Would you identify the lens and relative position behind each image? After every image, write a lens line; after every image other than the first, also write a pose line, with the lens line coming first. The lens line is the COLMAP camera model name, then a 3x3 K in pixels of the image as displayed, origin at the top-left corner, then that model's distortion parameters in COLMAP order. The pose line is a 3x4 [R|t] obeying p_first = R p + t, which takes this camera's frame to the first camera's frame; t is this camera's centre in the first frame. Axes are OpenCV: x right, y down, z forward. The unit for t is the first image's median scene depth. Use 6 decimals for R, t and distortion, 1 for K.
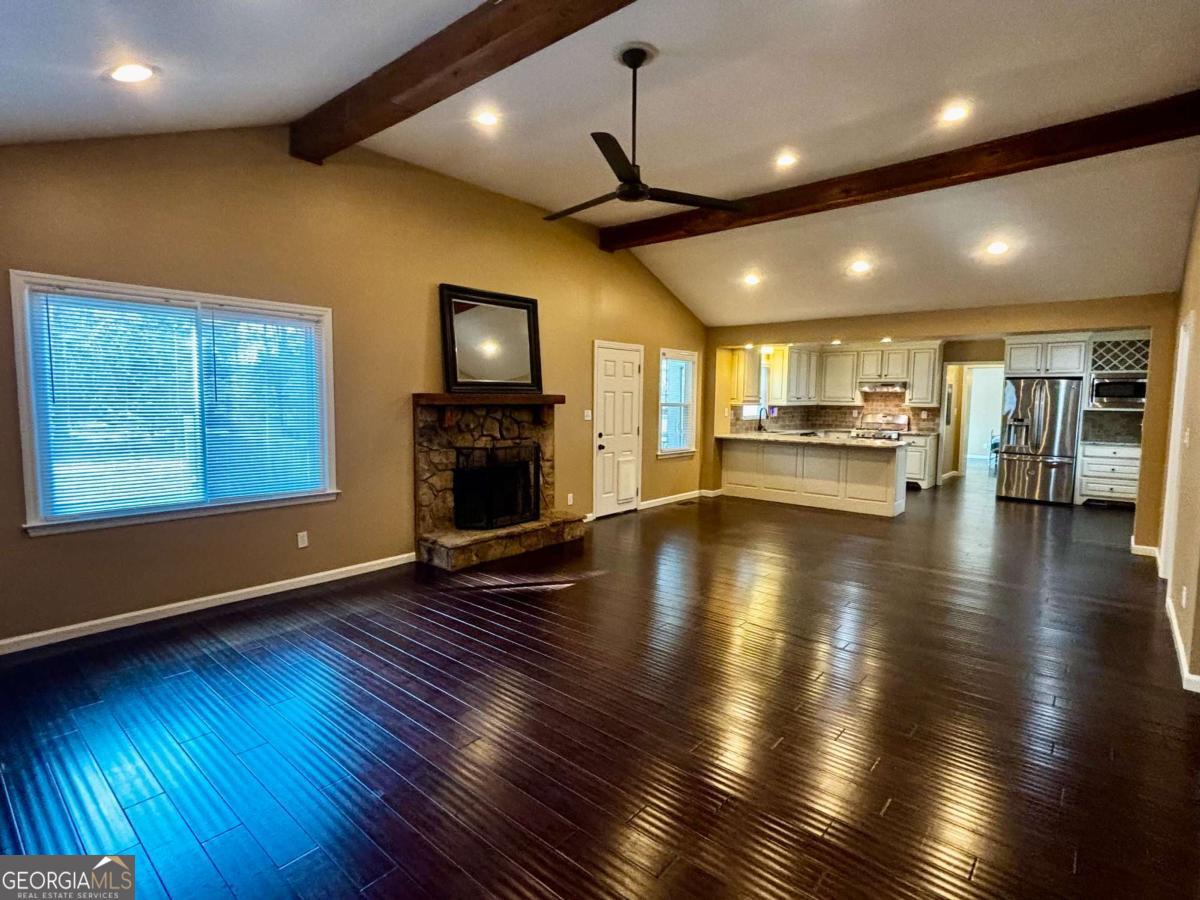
lens RADIAL K [[598.8, 0, 599.3], [0, 598.8, 451.3], [0, 0, 1]] dist [0.001720, -0.005981]
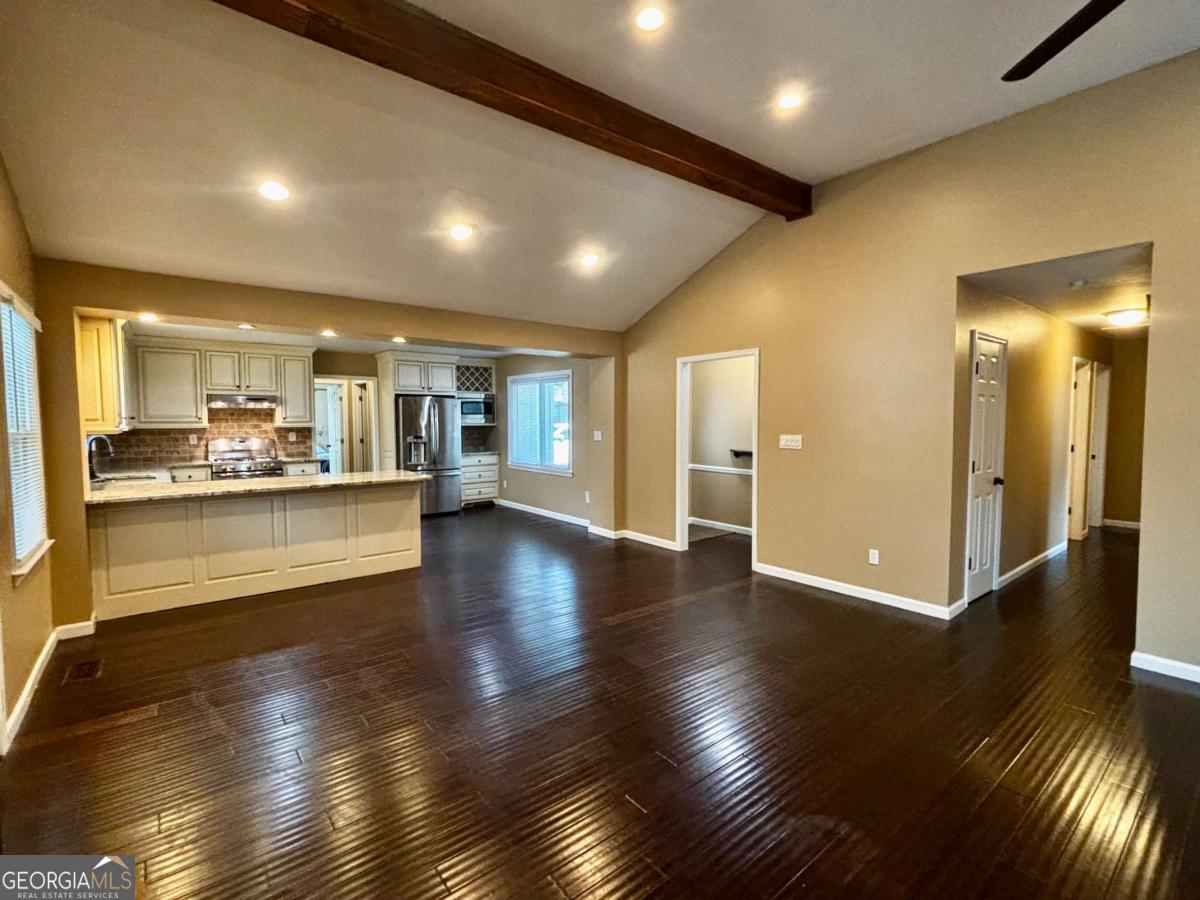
lens RADIAL K [[547.4, 0, 601.4], [0, 547.4, 449.0], [0, 0, 1]] dist [-0.000200, -0.003449]
pose [[0.196096, -0.065327, 0.978406, -0.141047], [0.095378, 0.994318, 0.047274, -0.049134], [-0.975935, 0.084048, 0.201212, 0.544490]]
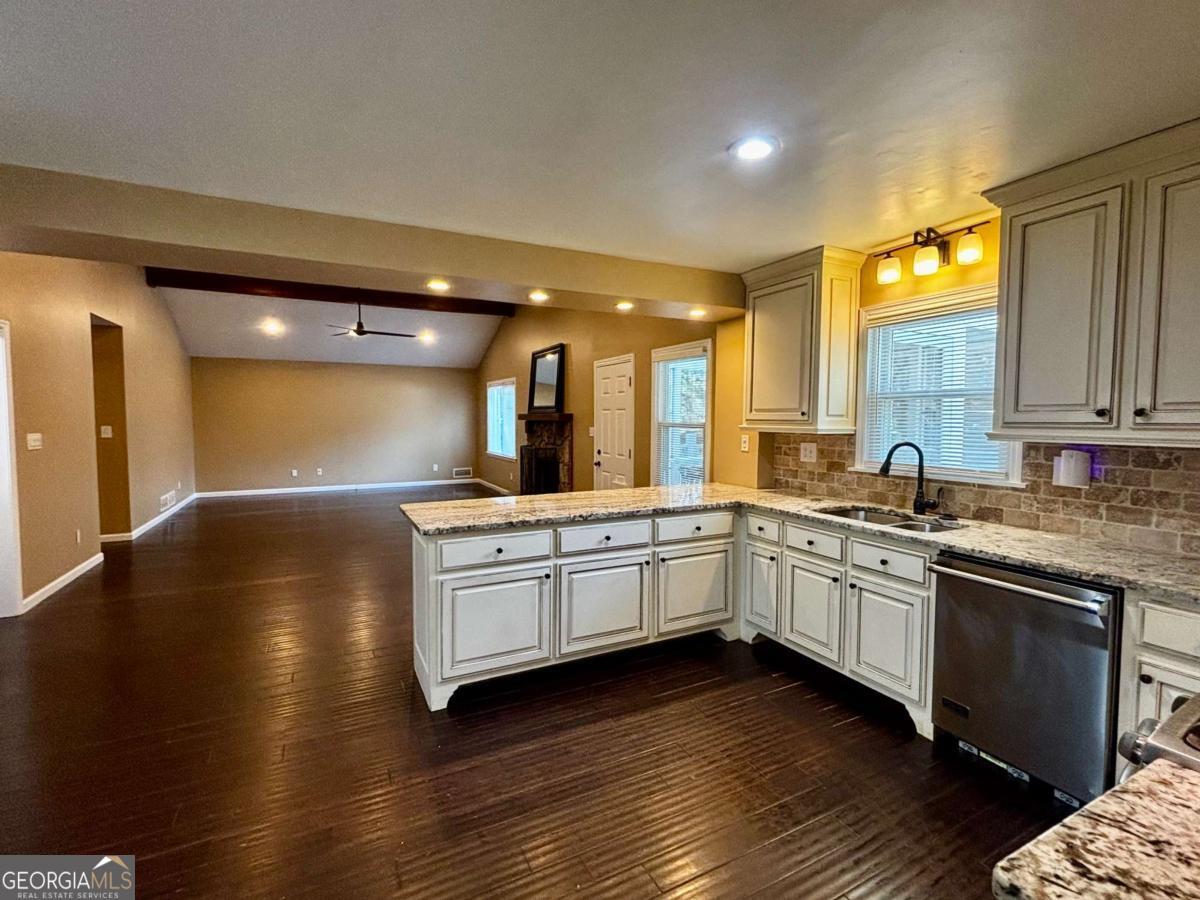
lens RADIAL K [[547.4, 0, 595.2], [0, 547.4, 446.3], [0, 0, 1]] dist [-0.000200, -0.003449]
pose [[-0.378905, 0.043104, -0.924431, 0.726716], [-0.090231, 0.992435, 0.083258, -0.095898], [0.921026, 0.114959, -0.372149, 1.126382]]
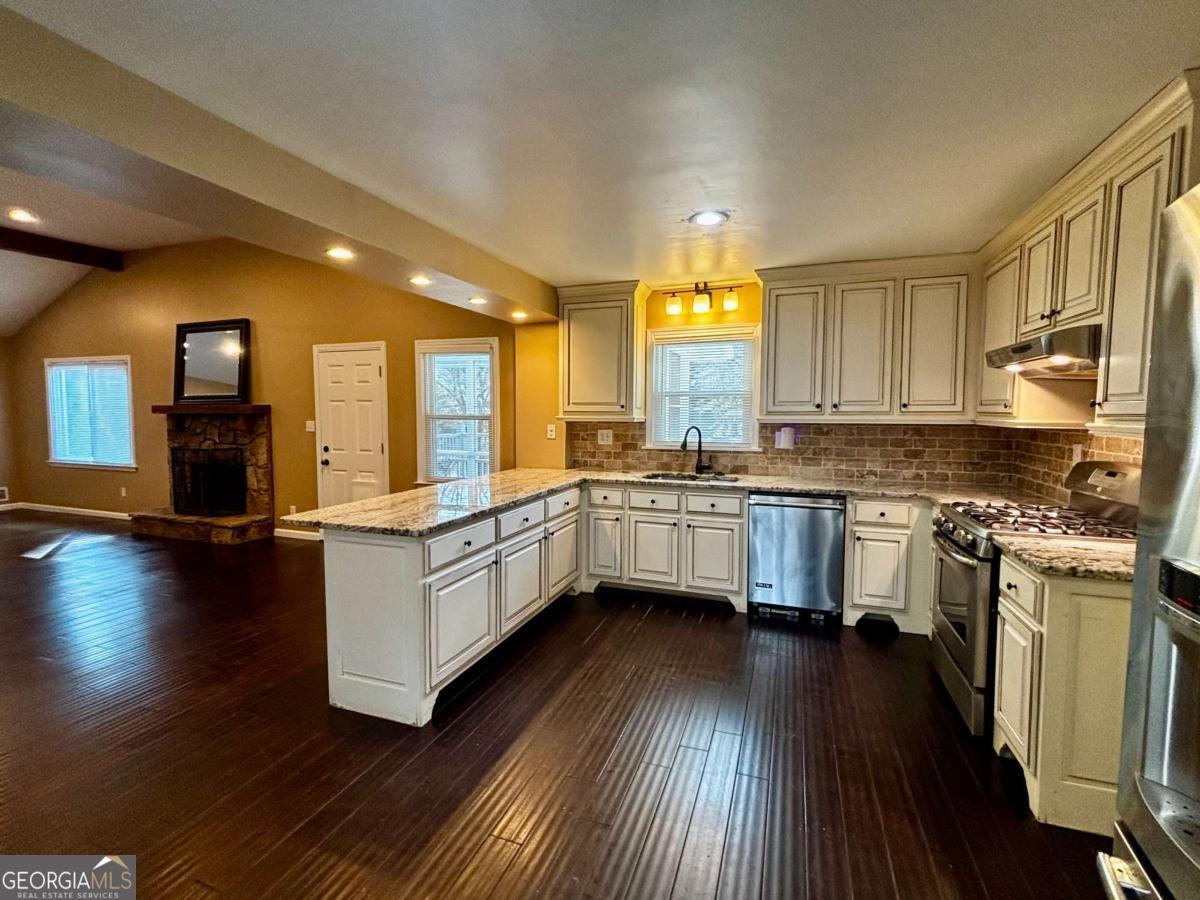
lens RADIAL K [[547.4, 0, 592.2], [0, 547.4, 447.5], [0, 0, 1]] dist [-0.000200, -0.003449]
pose [[0.359952, 0.055189, -0.931337, 0.772932], [-0.085664, 0.995987, 0.025911, -0.072017], [0.929030, 0.070455, 0.363235, 0.902921]]
